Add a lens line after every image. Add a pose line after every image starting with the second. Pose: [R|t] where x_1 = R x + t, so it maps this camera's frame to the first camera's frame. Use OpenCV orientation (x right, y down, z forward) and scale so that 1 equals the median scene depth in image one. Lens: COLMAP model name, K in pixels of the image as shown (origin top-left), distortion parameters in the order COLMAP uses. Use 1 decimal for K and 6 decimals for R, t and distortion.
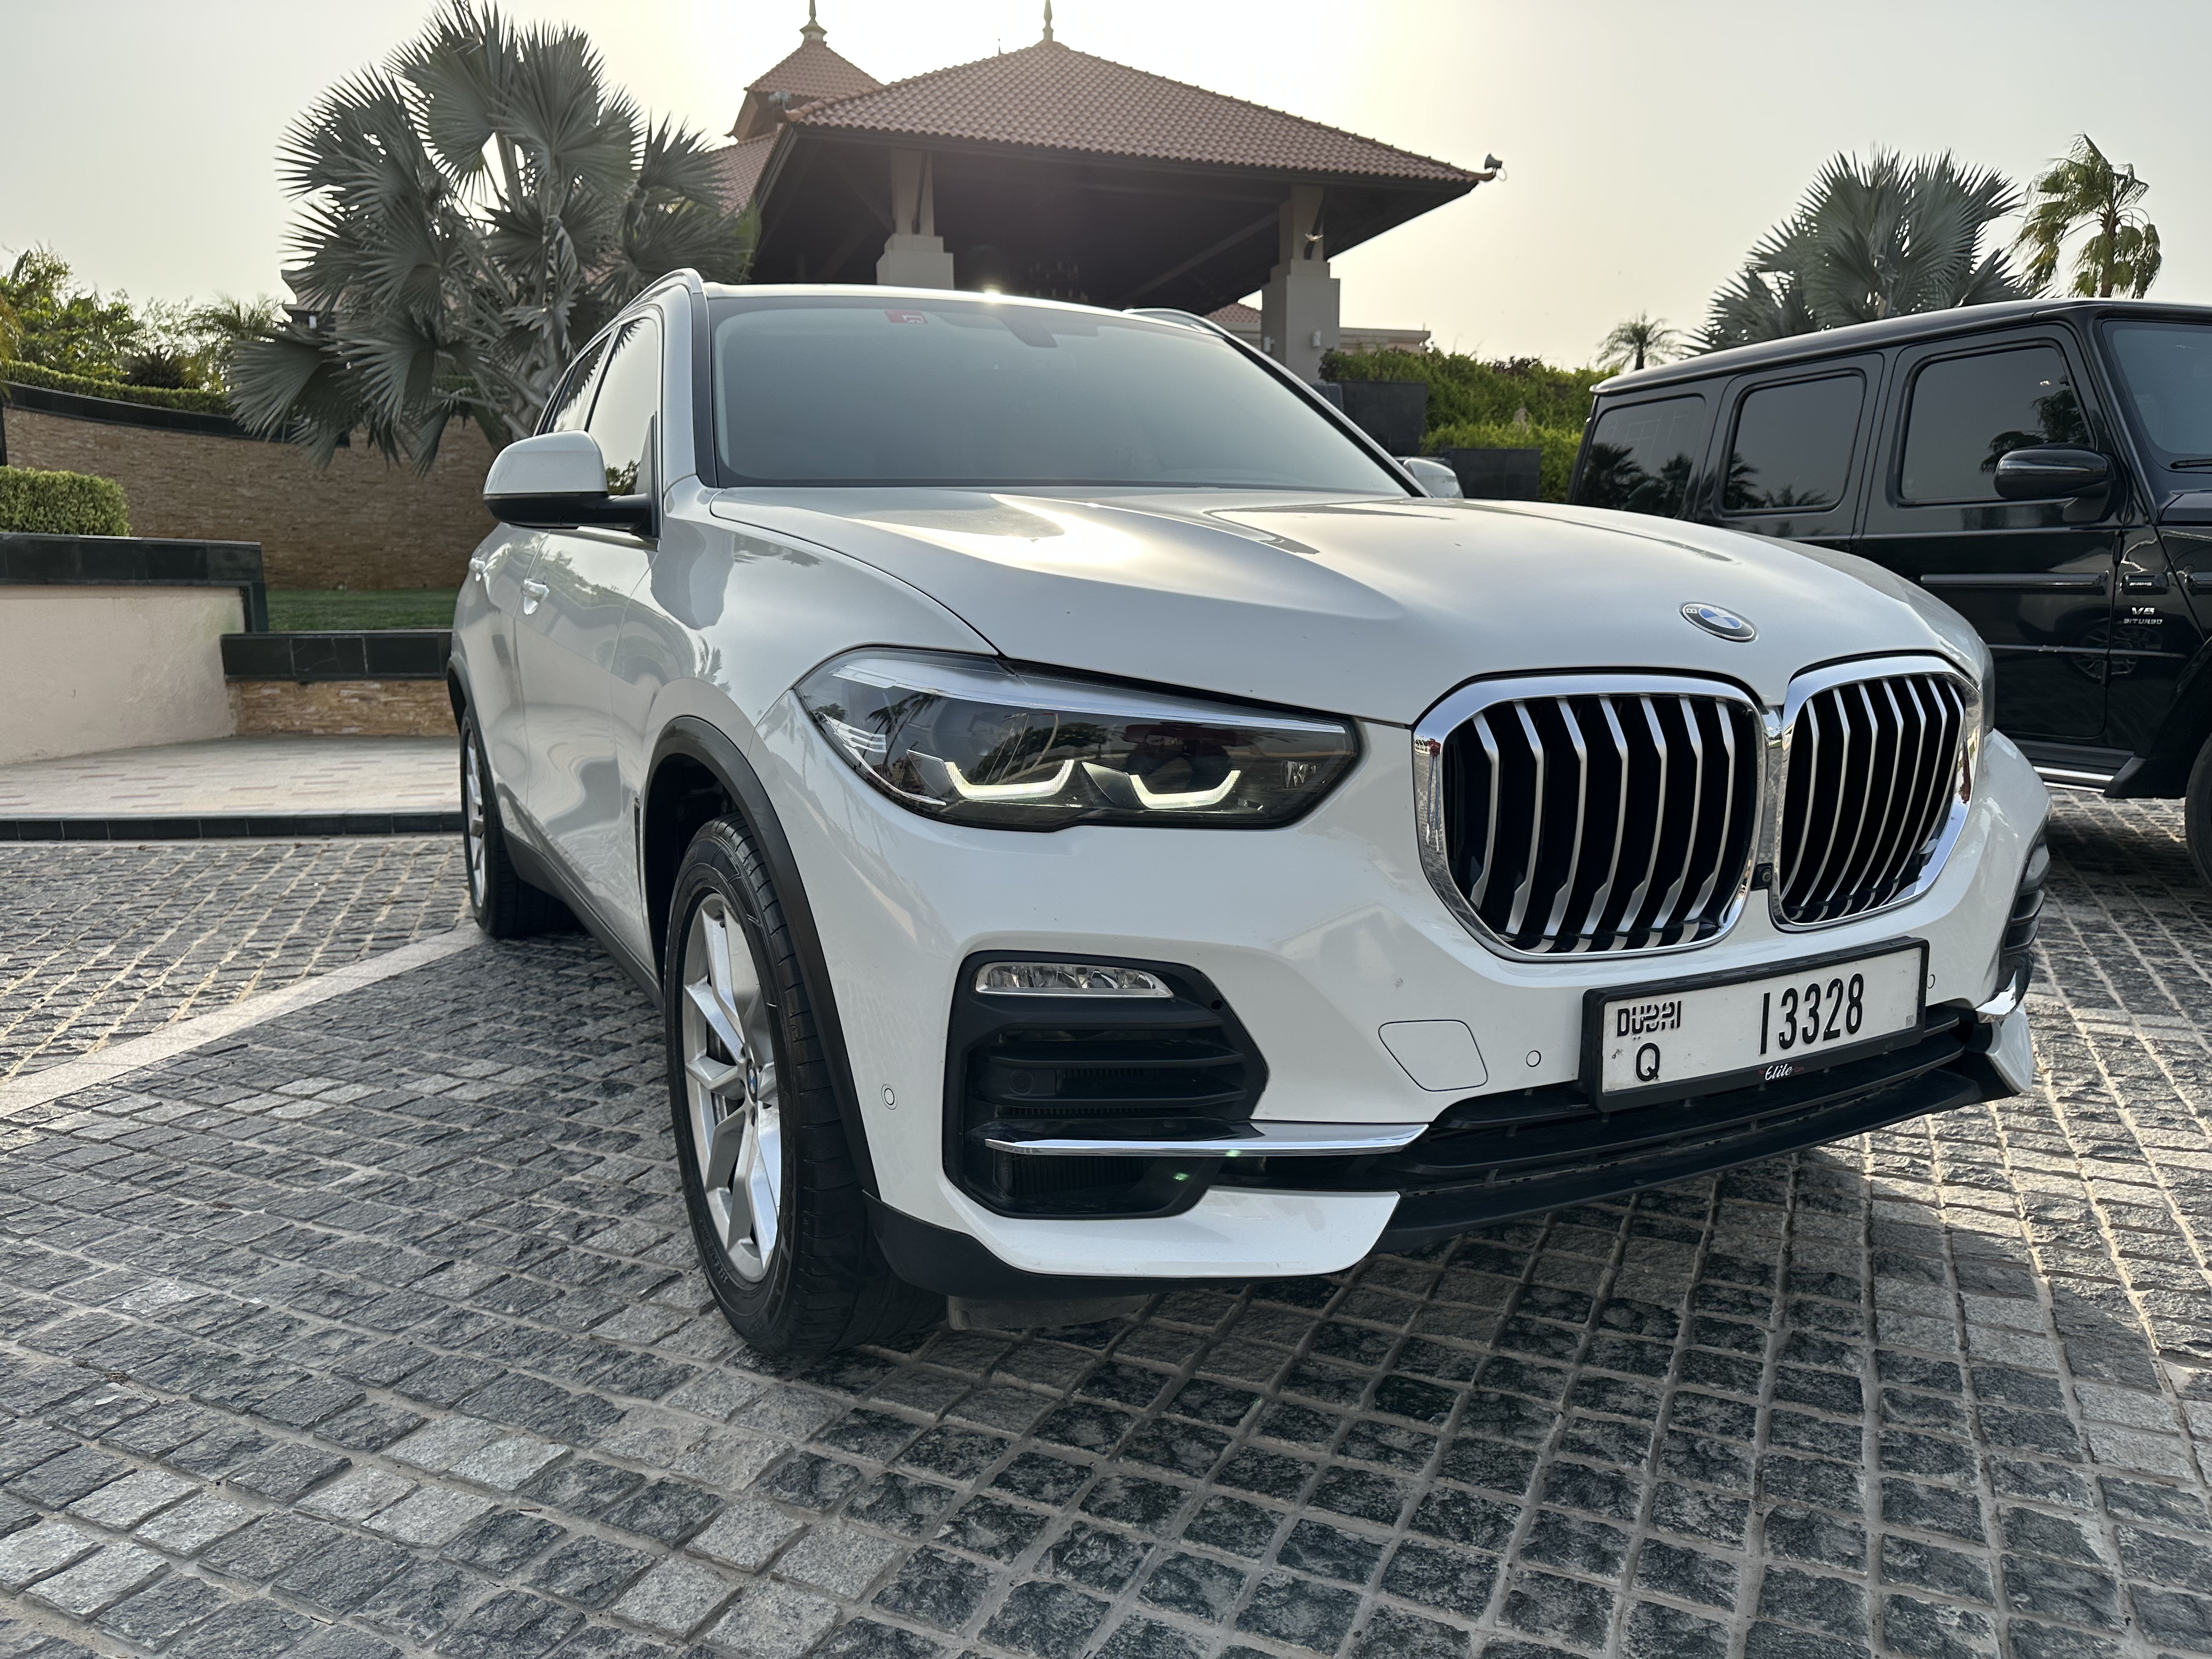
lens RADIAL K [[1550.1, 0, 1115.4], [0, 1550.1, 839.2], [0, 0, 1]] dist [0.006752, 0.001516]
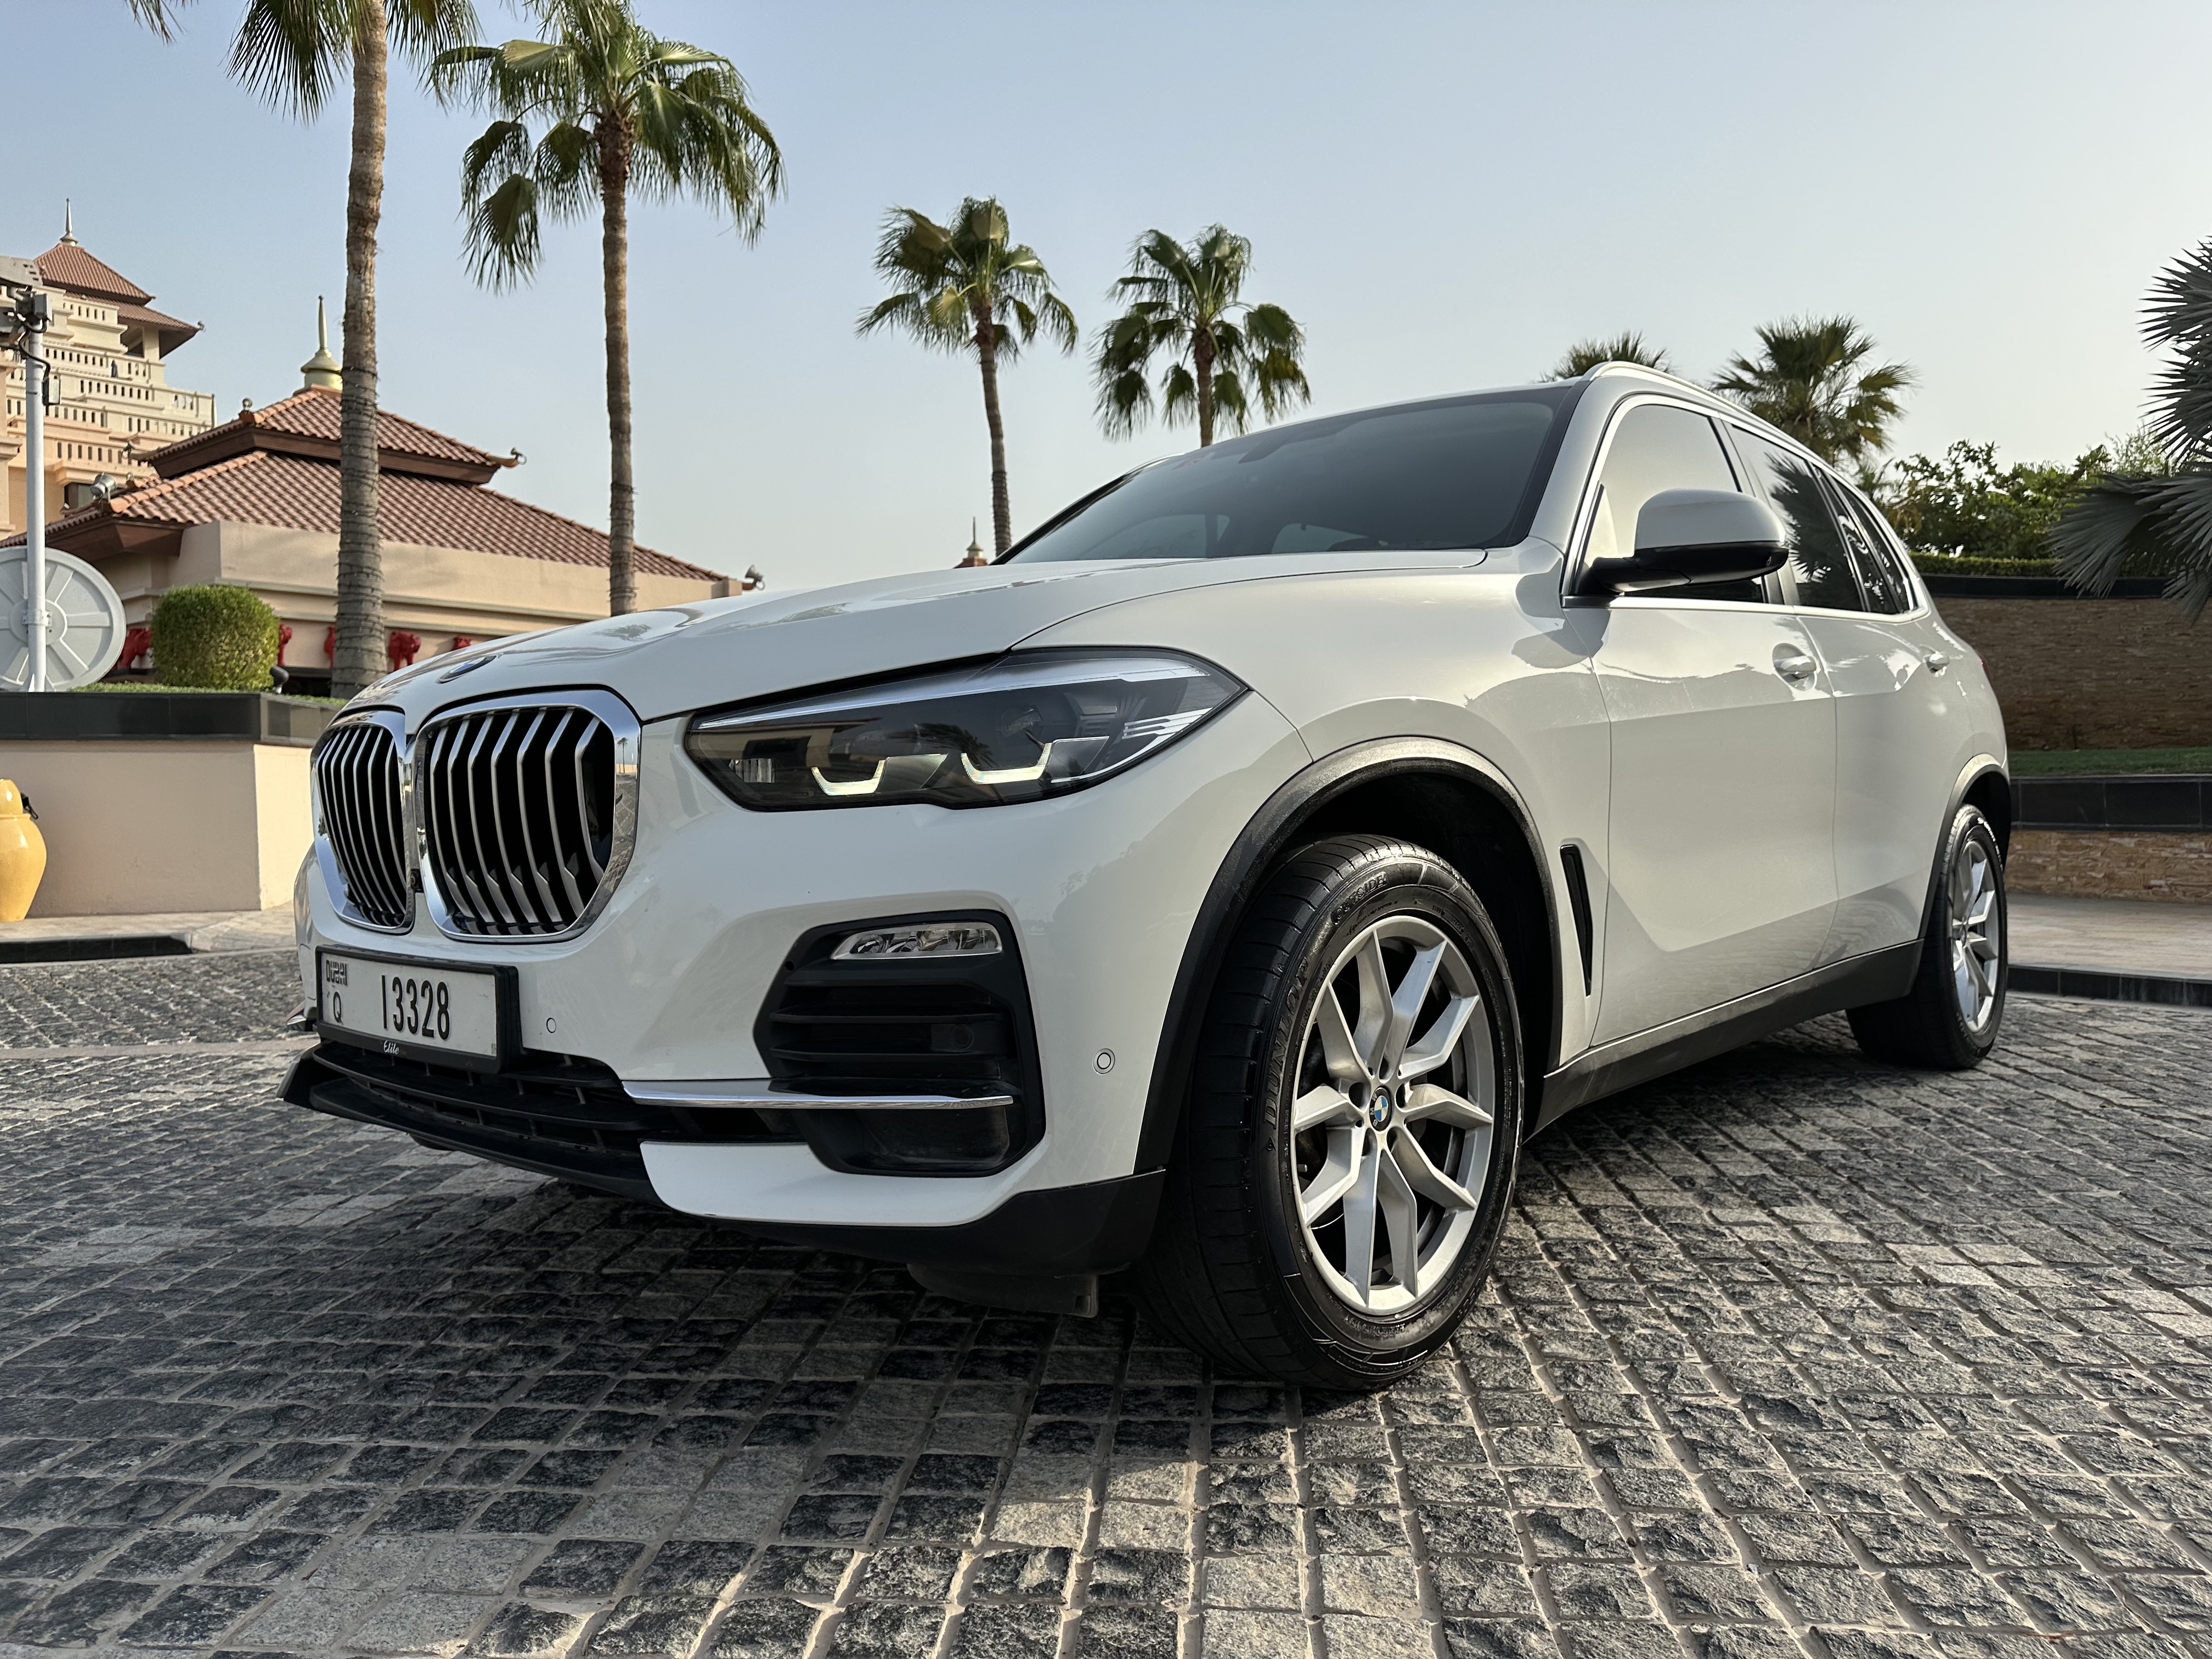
lens RADIAL K [[1550.1, 0, 1116.5], [0, 1550.1, 826.4], [0, 0, 1]] dist [0.006752, 0.001516]
pose [[0.356085, 0.024086, -0.934143, 1.653940], [-0.133990, 0.990654, -0.025532, -0.056016], [0.924797, 0.134258, 0.355984, 1.036637]]
